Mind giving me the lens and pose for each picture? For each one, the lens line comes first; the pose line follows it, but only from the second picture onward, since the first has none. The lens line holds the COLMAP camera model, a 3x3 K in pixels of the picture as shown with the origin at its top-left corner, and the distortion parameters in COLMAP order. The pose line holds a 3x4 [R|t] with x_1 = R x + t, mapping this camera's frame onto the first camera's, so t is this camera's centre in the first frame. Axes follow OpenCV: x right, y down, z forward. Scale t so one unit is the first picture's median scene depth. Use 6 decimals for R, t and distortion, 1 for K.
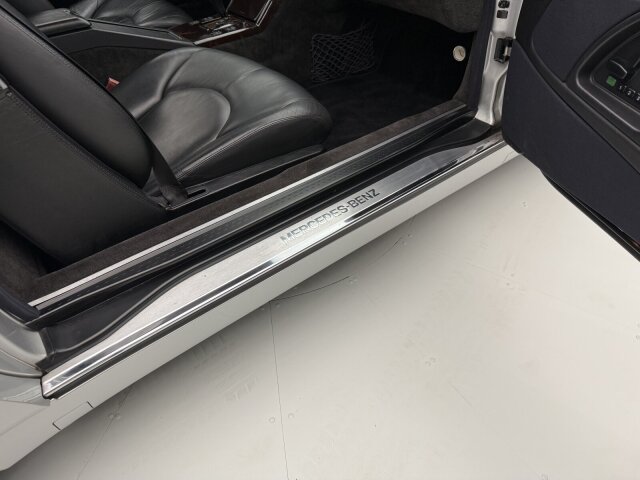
lens RADIAL K [[457.0, 0, 320.2], [0, 457.0, 242.7], [0, 0, 1]] dist [0.051328, -0.069982]
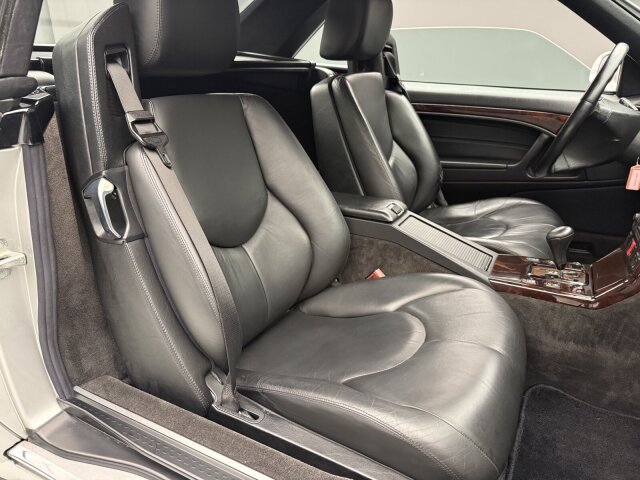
lens RADIAL K [[457.0, 0, 313.5], [0, 457.0, 238.8], [0, 0, 1]] dist [0.051328, -0.069982]
pose [[0.395145, 0.354171, -0.847598, 0.246137], [-0.621447, 0.782568, 0.037283, -0.300708], [0.676508, 0.512005, 0.529327, 0.297266]]
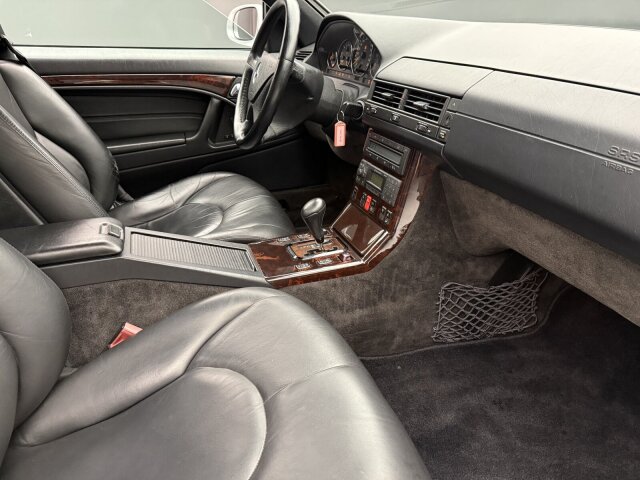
lens RADIAL K [[457.0, 0, 322.1], [0, 457.0, 241.1], [0, 0, 1]] dist [0.051328, -0.069982]
pose [[0.949447, 0.159005, -0.270681, -0.014126], [-0.227589, 0.942528, -0.244632, -0.311451], [0.216227, 0.293869, 0.931068, 0.328820]]
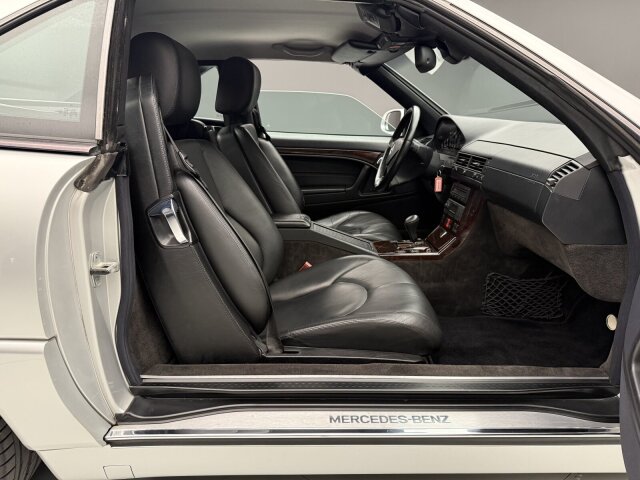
lens RADIAL K [[457.0, 0, 314.0], [0, 457.0, 240.7], [0, 0, 1]] dist [0.051328, -0.069982]
pose [[0.787271, 0.190255, -0.586521, 0.283196], [-0.431372, 0.849620, -0.303420, -0.010847], [0.440592, 0.491883, 0.750952, -0.026593]]
